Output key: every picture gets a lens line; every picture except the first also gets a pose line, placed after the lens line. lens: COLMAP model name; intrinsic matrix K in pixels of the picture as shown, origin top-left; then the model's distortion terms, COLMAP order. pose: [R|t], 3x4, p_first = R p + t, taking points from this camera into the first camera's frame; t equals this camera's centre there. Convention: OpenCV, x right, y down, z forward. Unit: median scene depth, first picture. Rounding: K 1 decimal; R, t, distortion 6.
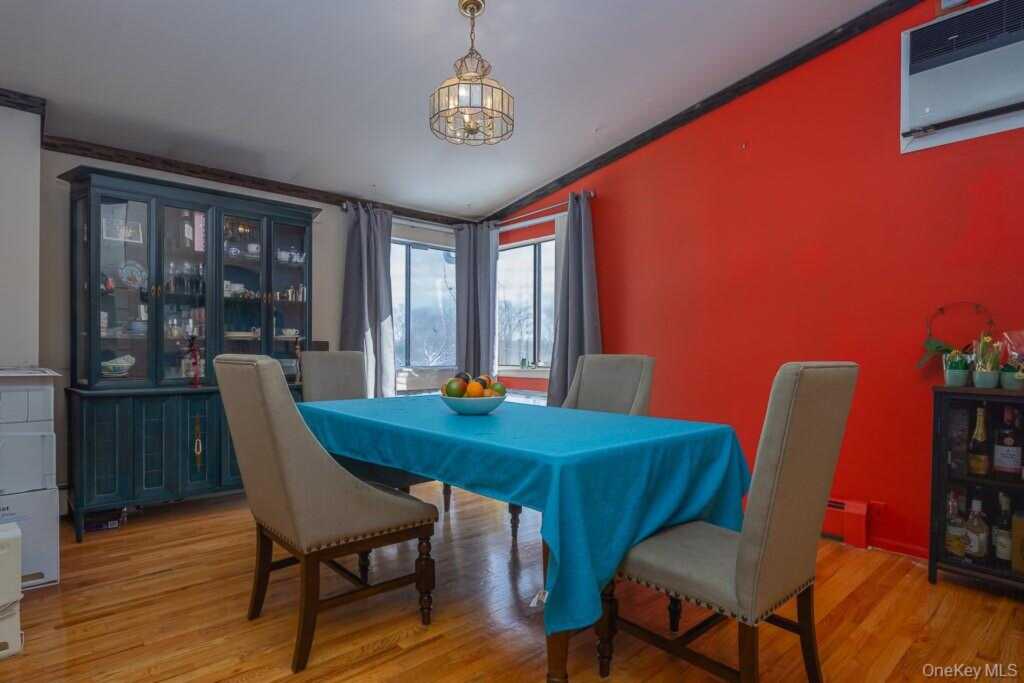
lens RADIAL K [[564.0, 0, 512.0], [0, 564.0, 341.5], [0, 0, 1]] dist [0.000812, 0.000236]
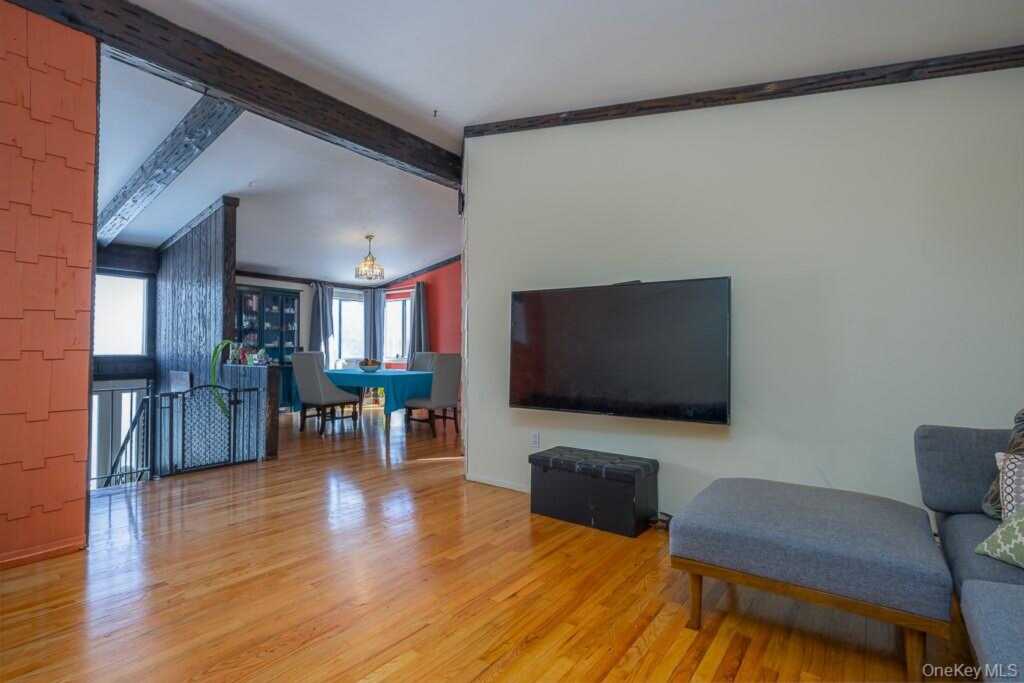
lens RADIAL K [[495.3, 0, 495.1], [0, 495.3, 338.5], [0, 0, 1]] dist [0.000153, 0.000002]
pose [[0.987696, -0.002313, 0.156366, 0.101493], [0.002496, 0.999996, -0.000971, -0.028962], [-0.156364, 0.001349, 0.987699, -0.978420]]
